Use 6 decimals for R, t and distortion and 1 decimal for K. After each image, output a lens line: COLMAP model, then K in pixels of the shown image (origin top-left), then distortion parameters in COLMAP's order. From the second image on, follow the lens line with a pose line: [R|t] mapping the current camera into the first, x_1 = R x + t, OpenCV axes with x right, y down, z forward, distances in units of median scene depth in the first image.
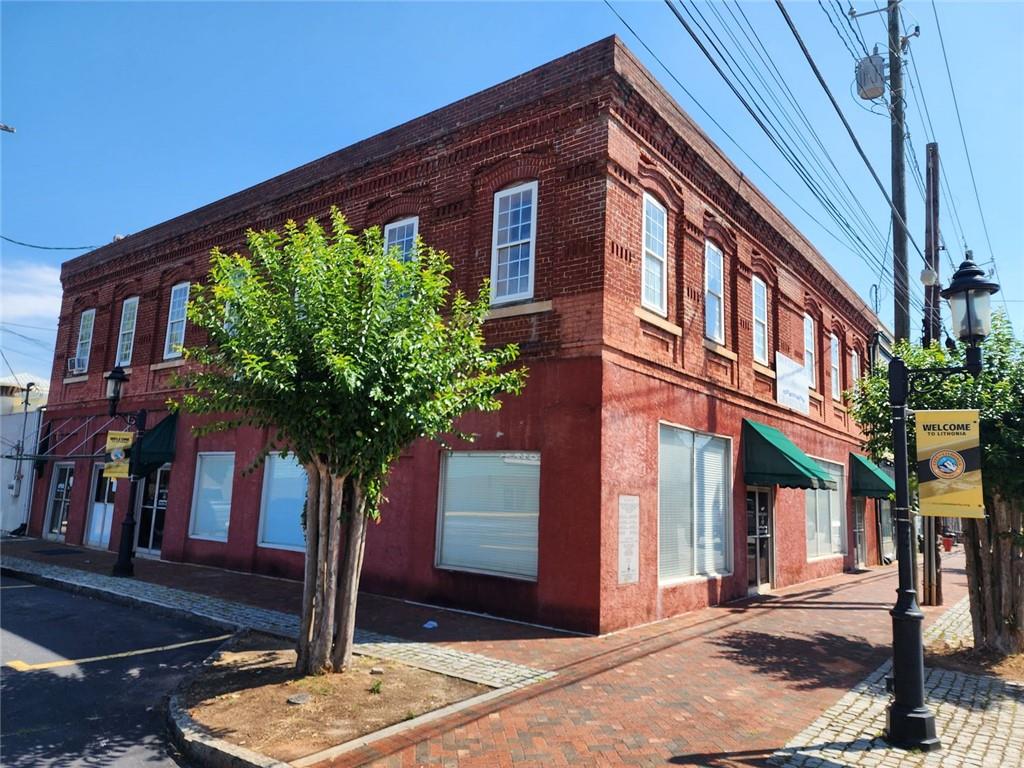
lens RADIAL K [[681.9, 0, 515.5], [0, 681.9, 371.1], [0, 0, 1]] dist [0.098547, -0.099315]
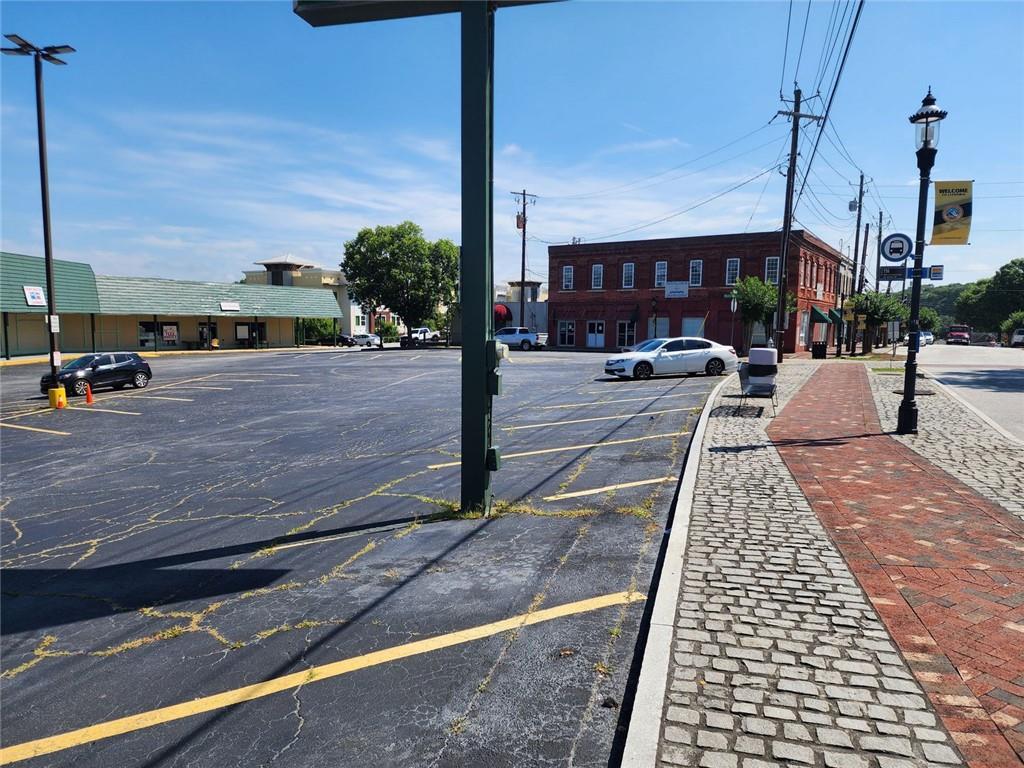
lens RADIAL K [[681.9, 0, 515.5], [0, 681.9, 371.1], [0, 0, 1]] dist [0.098547, -0.099315]
pose [[0.995763, -0.035495, 0.084824, -1.468230], [0.014323, 0.971107, 0.238214, -0.463601], [-0.090829, -0.235990, 0.967501, -2.363074]]
